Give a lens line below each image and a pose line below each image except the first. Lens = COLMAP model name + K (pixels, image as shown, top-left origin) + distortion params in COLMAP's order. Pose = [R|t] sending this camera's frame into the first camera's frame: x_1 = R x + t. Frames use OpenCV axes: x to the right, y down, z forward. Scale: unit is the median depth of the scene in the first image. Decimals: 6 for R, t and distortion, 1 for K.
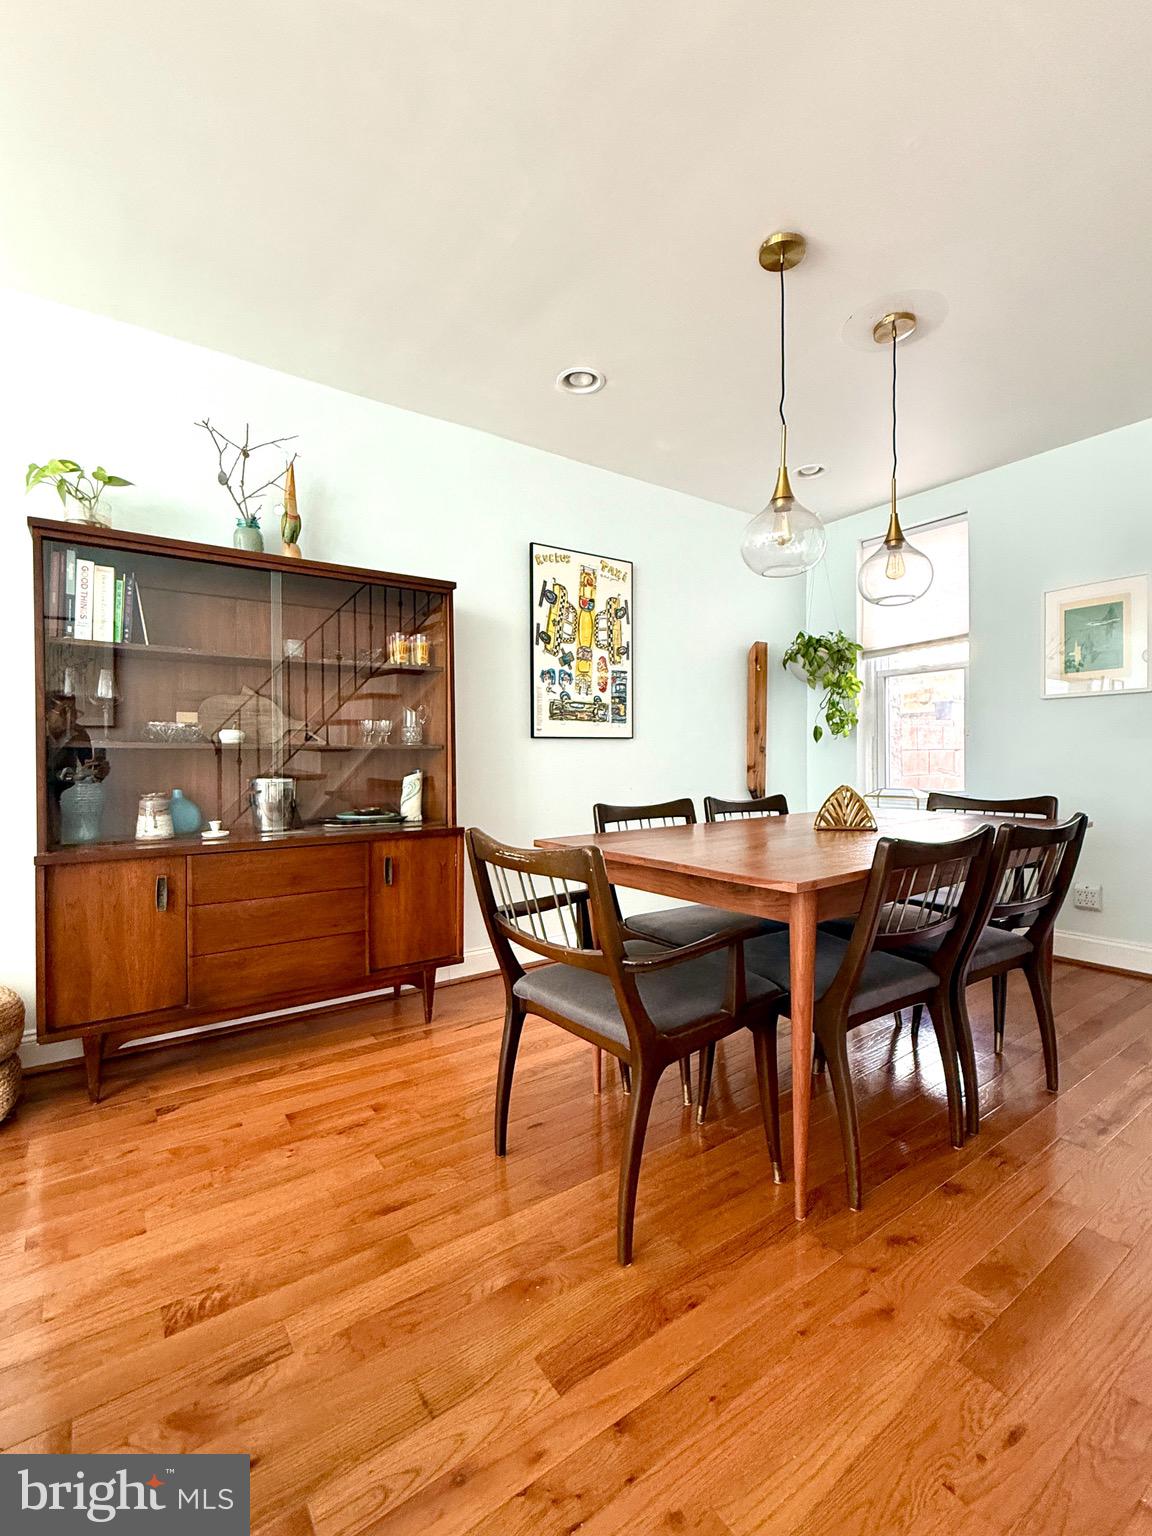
lens RADIAL K [[695.1, 0, 576.4], [0, 695.1, 761.8], [0, 0, 1]] dist [0.001609, -0.000263]
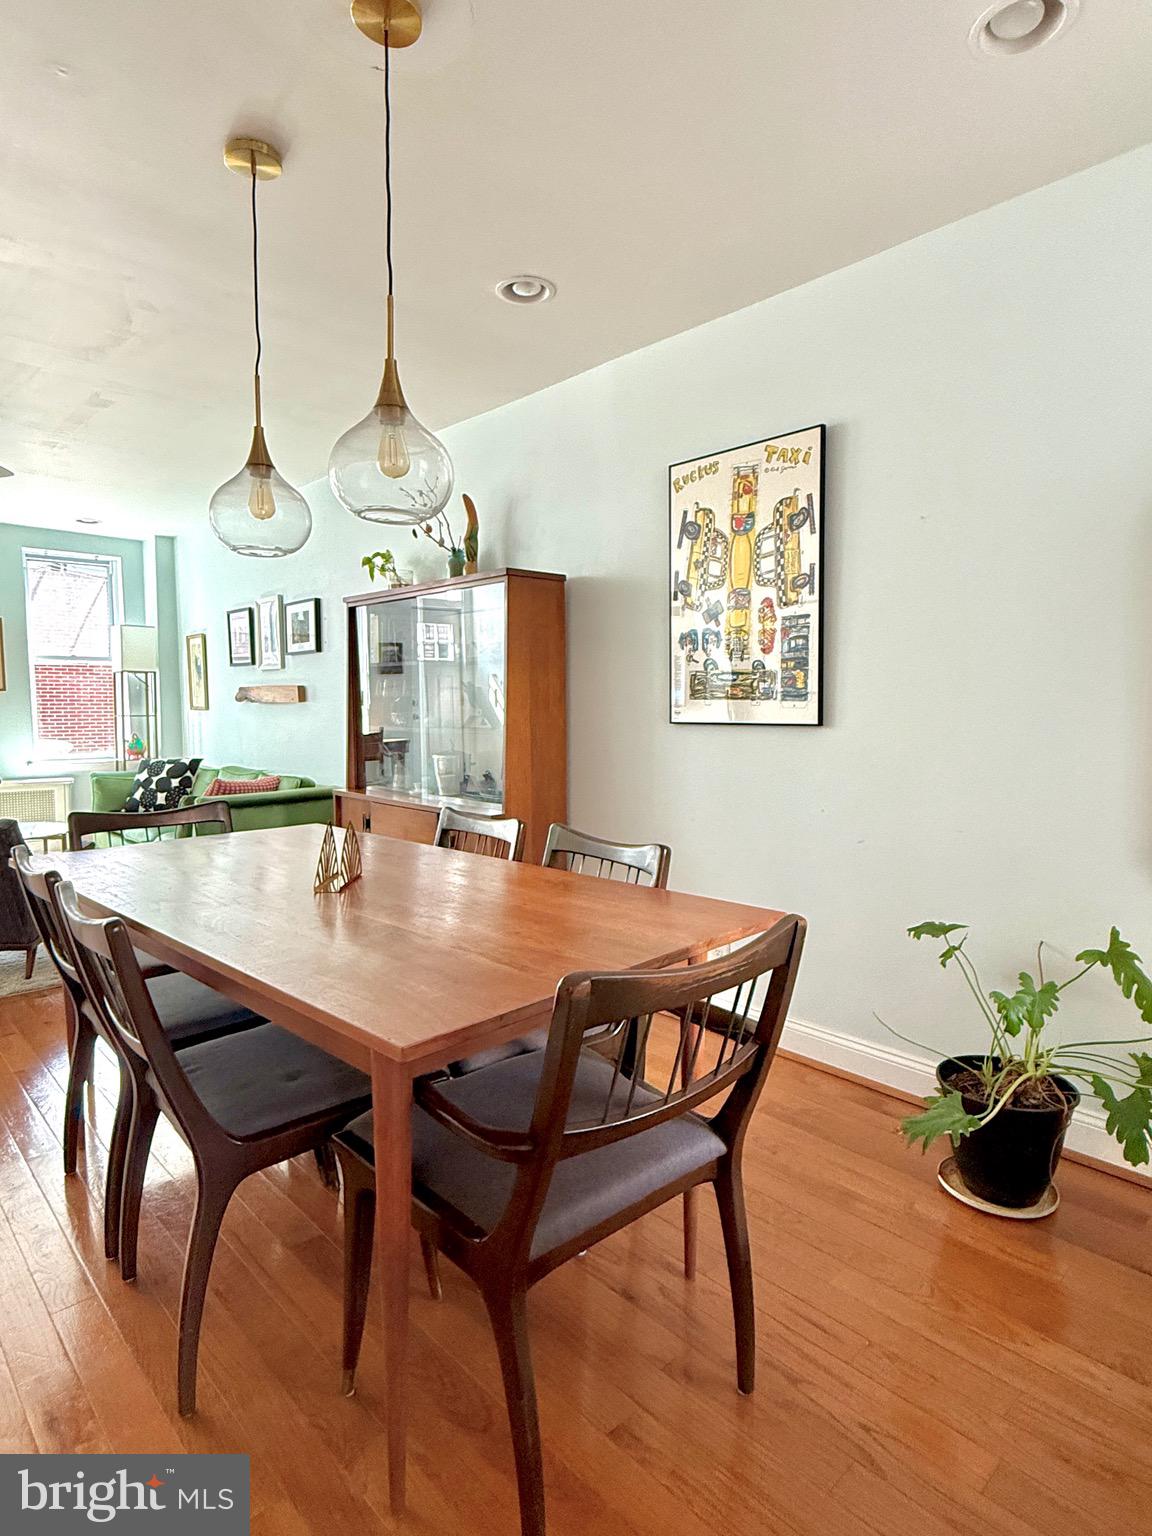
lens RADIAL K [[858.4, 0, 581.2], [0, 858.4, 768.3], [0, 0, 1]] dist [0.003197, 0.000283]
pose [[0.124491, 0.078966, -0.989073, 0.828902], [-0.011316, 0.996876, 0.078165, -0.055534], [0.992156, 0.001462, 0.124995, 0.743941]]
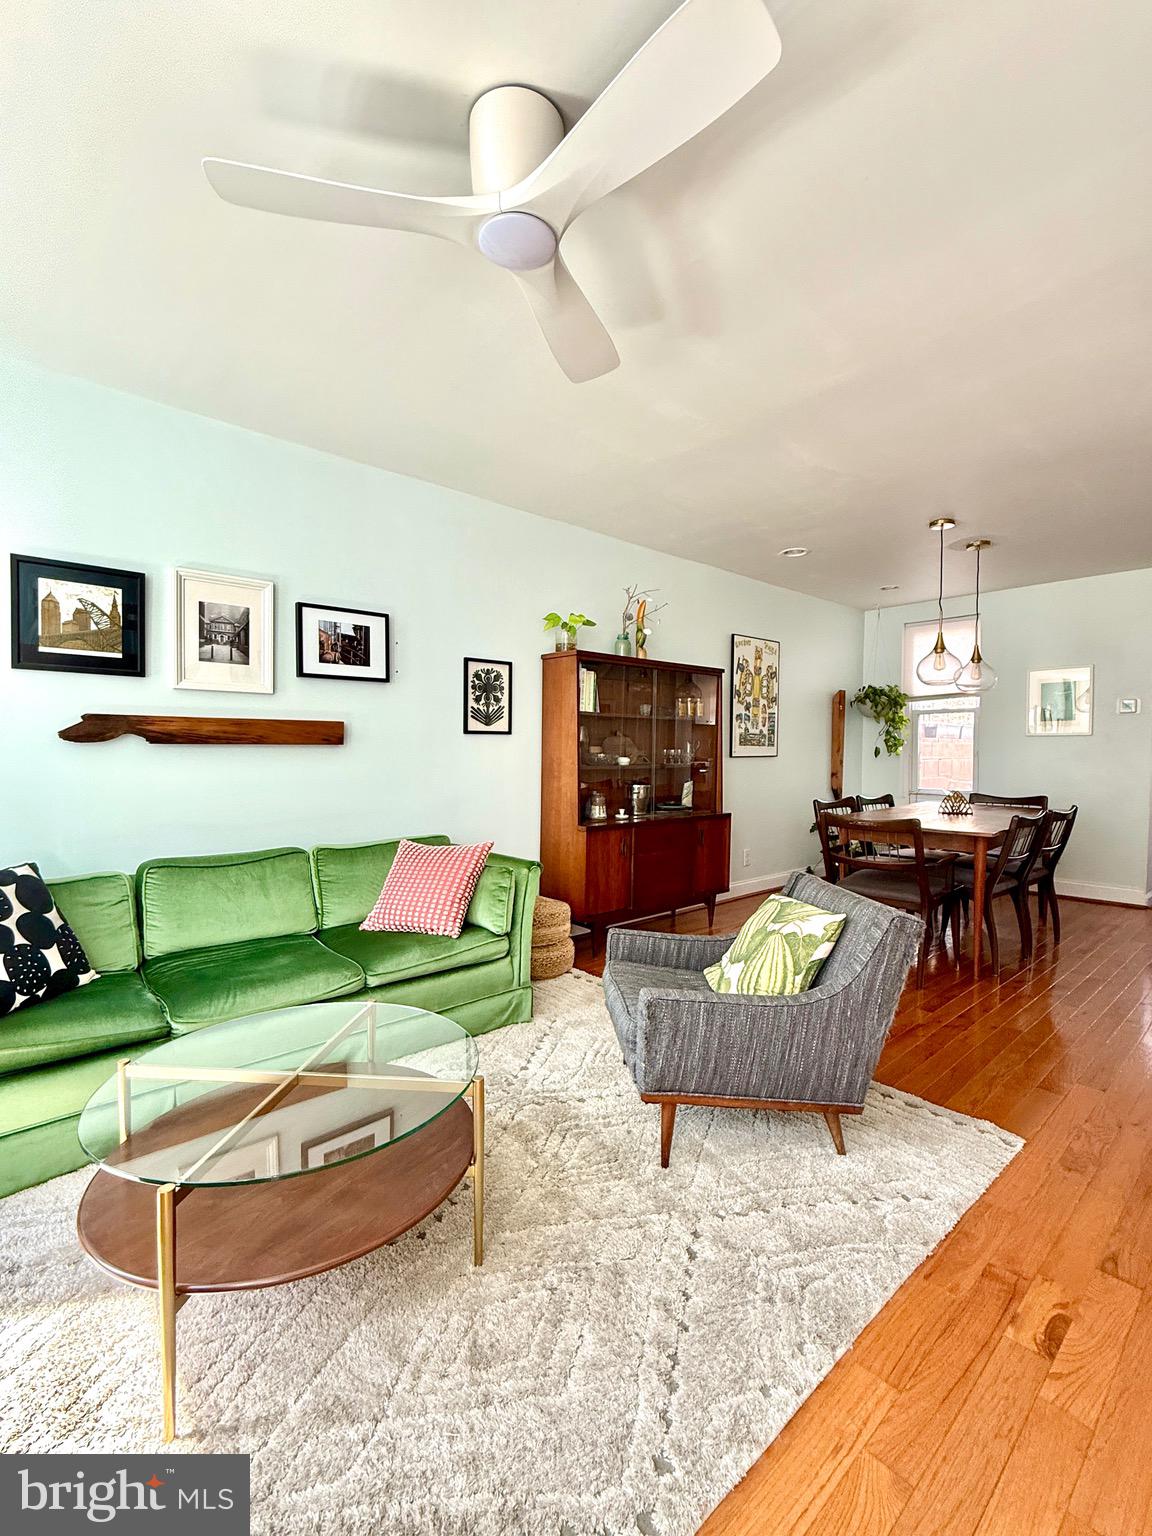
lens RADIAL K [[695.1, 0, 576.7], [0, 695.1, 760.0], [0, 0, 1]] dist [0.001609, -0.000263]
pose [[0.994160, 0.008953, 0.107544, -0.555702], [-0.010140, 0.999893, 0.010497, -0.038990], [-0.107439, -0.011526, 0.994145, -0.512130]]
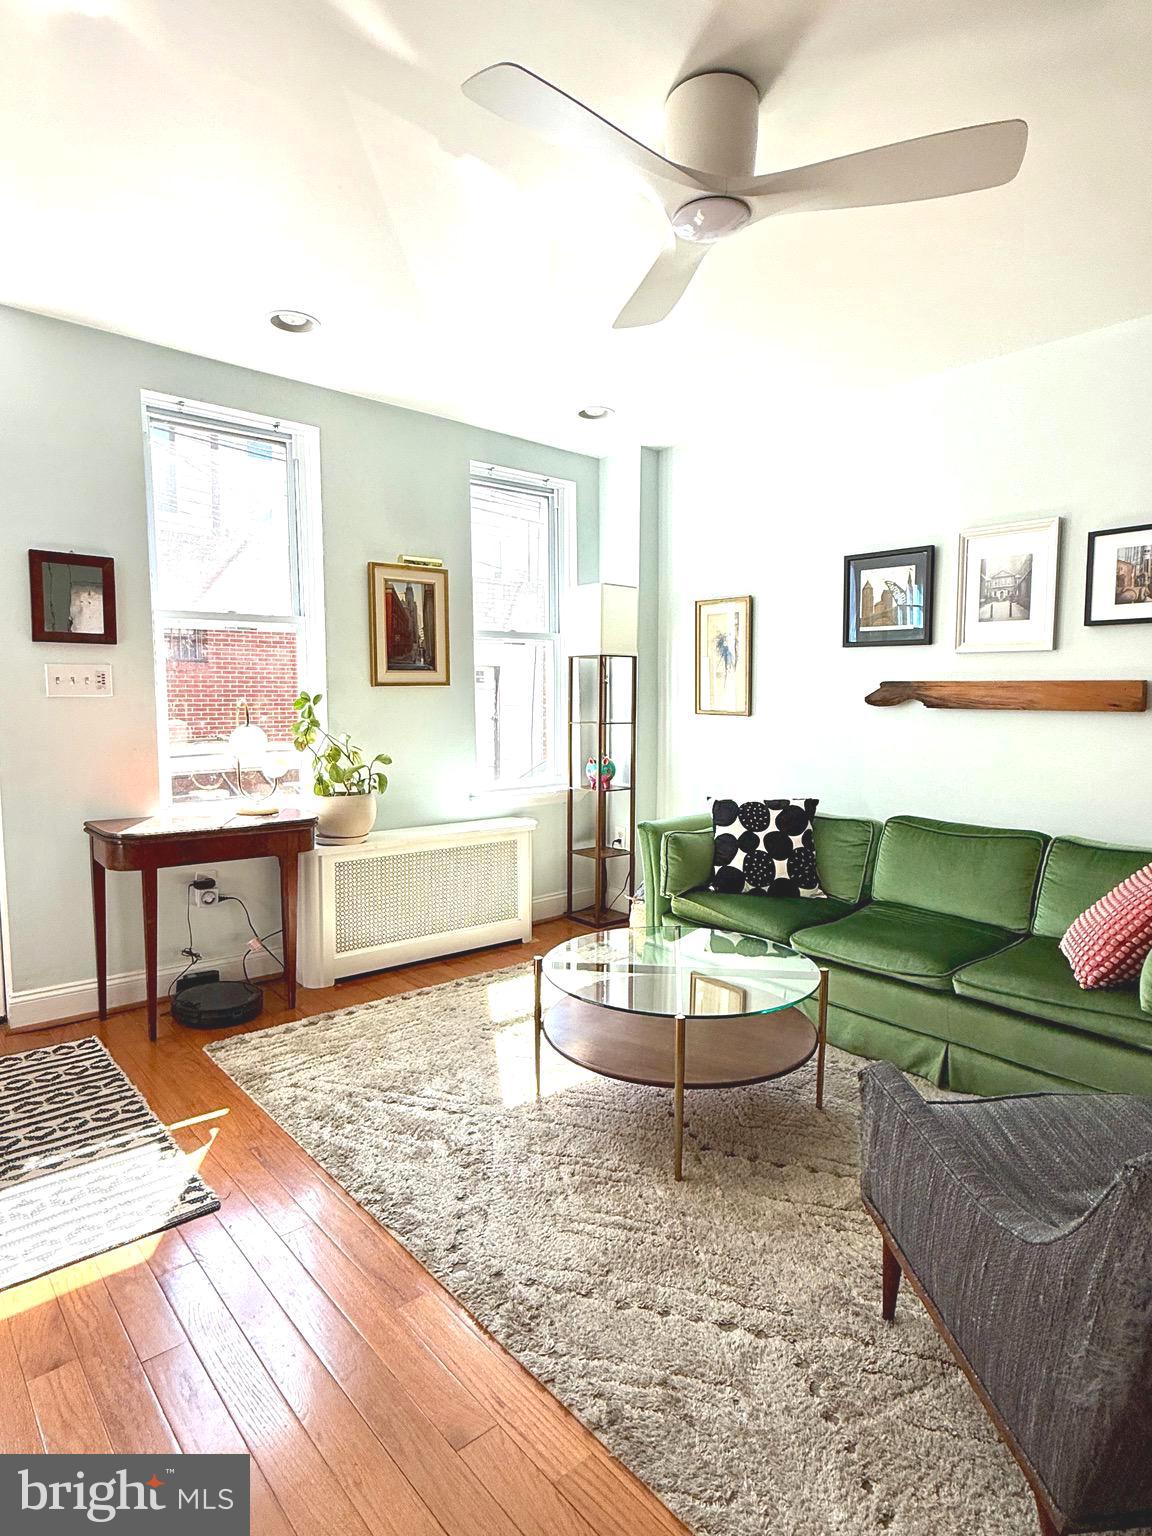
lens RADIAL K [[858.4, 0, 575.3], [0, 858.4, 771.1], [0, 0, 1]] dist [0.003197, 0.000283]
pose [[0.083045, 0.098923, -0.991624, 0.021645], [-0.013762, 0.995080, 0.098116, -0.063774], [0.996451, 0.005499, 0.083998, -0.188799]]
